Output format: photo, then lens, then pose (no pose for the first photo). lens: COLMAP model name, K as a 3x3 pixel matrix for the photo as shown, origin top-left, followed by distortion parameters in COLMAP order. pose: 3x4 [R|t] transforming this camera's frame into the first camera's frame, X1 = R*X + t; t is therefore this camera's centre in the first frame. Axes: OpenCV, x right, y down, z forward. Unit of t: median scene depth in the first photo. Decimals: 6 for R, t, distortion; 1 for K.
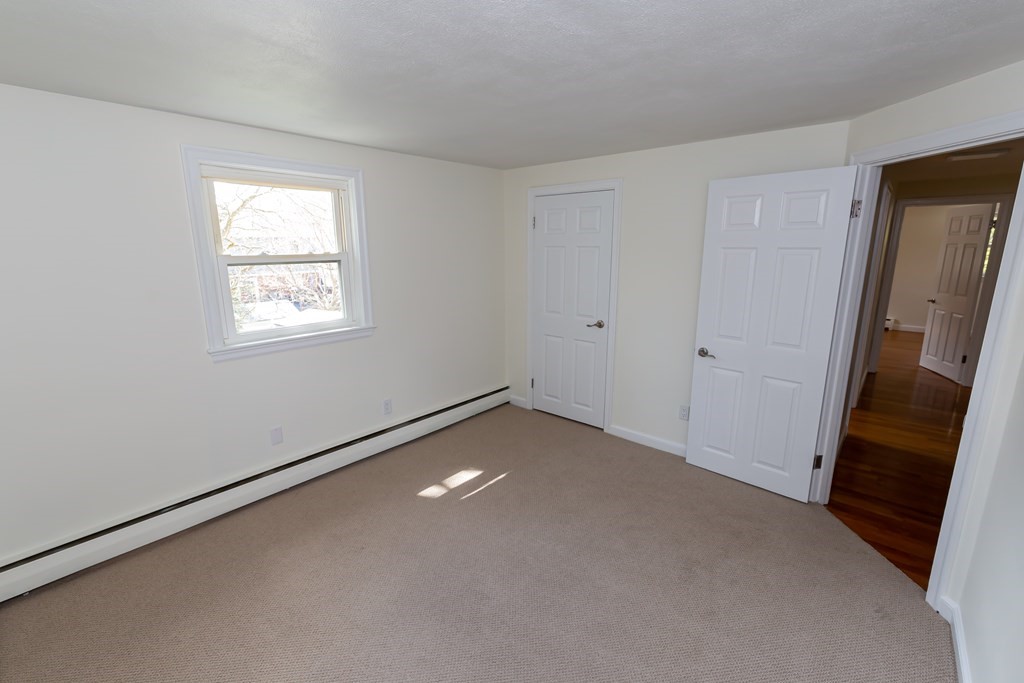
lens RADIAL K [[457.8, 0, 514.9], [0, 457.8, 336.4], [0, 0, 1]] dist [0.001247, 0.000060]
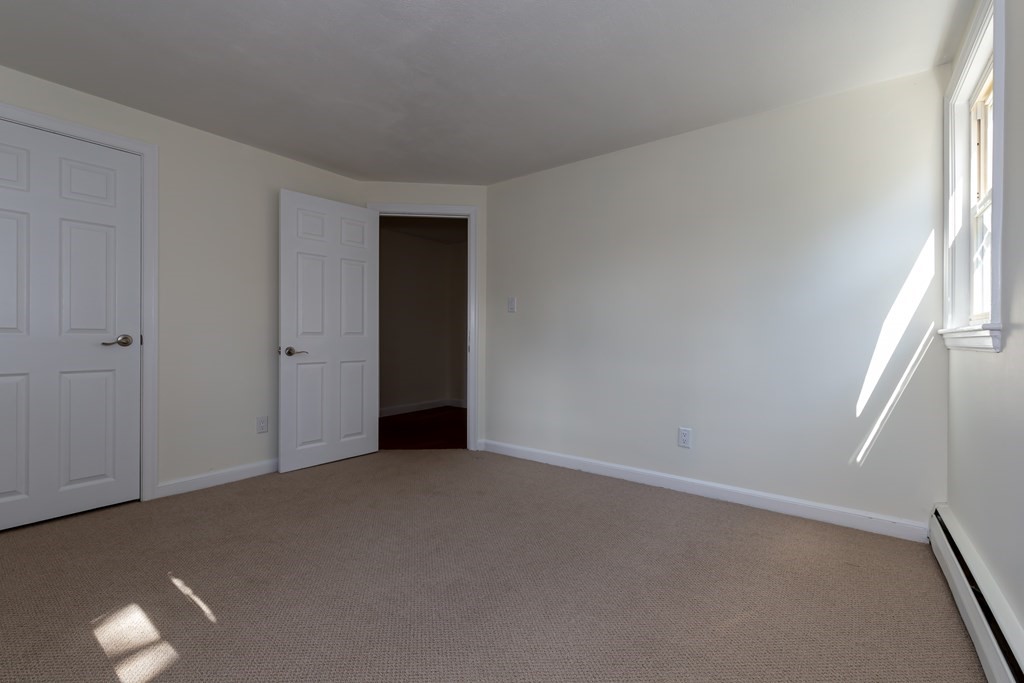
lens RADIAL K [[457.8, 0, 514.9], [0, 457.8, 336.4], [0, 0, 1]] dist [0.001247, 0.000060]
pose [[-0.093971, -0.001114, 0.995574, -0.662321], [0.196868, 0.980232, 0.019679, 0.082586], [-0.975916, 0.197846, -0.091894, 0.614616]]
